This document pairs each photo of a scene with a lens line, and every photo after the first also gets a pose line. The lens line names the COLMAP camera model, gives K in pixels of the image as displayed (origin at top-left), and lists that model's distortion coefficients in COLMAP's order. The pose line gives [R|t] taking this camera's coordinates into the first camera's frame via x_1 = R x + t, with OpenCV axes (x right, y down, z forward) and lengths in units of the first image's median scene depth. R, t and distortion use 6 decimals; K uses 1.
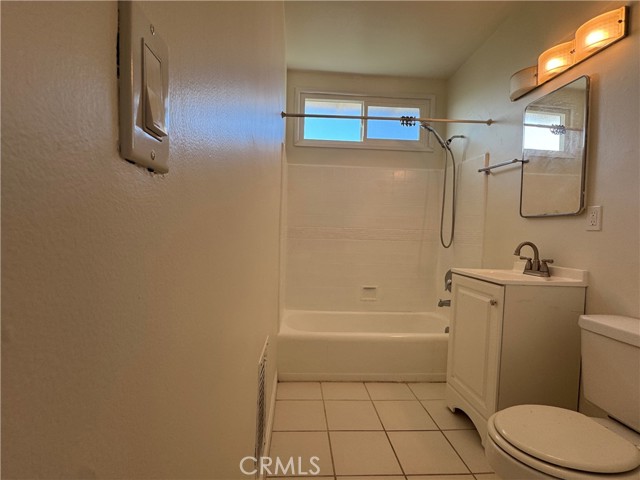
lens RADIAL K [[315.8, 0, 320.0], [0, 315.8, 240.0], [0, 0, 1]] dist [0.000045, 0.000677]
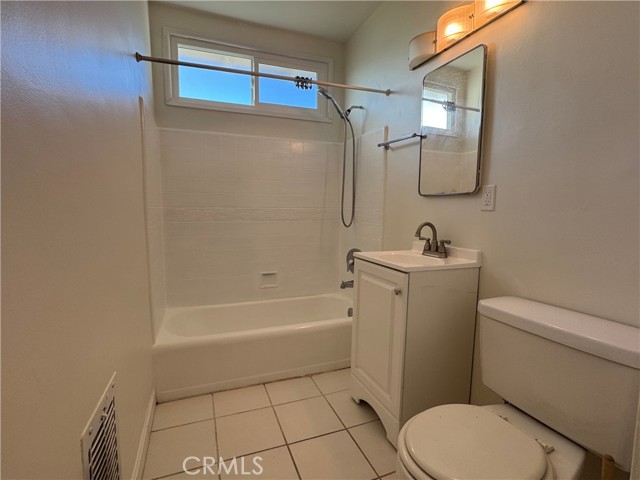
lens RADIAL K [[315.8, 0, 320.0], [0, 315.8, 240.0], [0, 0, 1]] dist [0.000045, 0.000677]
pose [[0.955573, -0.050390, 0.290417, 0.052251], [0.026148, 0.995886, 0.086760, -0.025316], [-0.293594, -0.075312, 0.952959, 0.141070]]
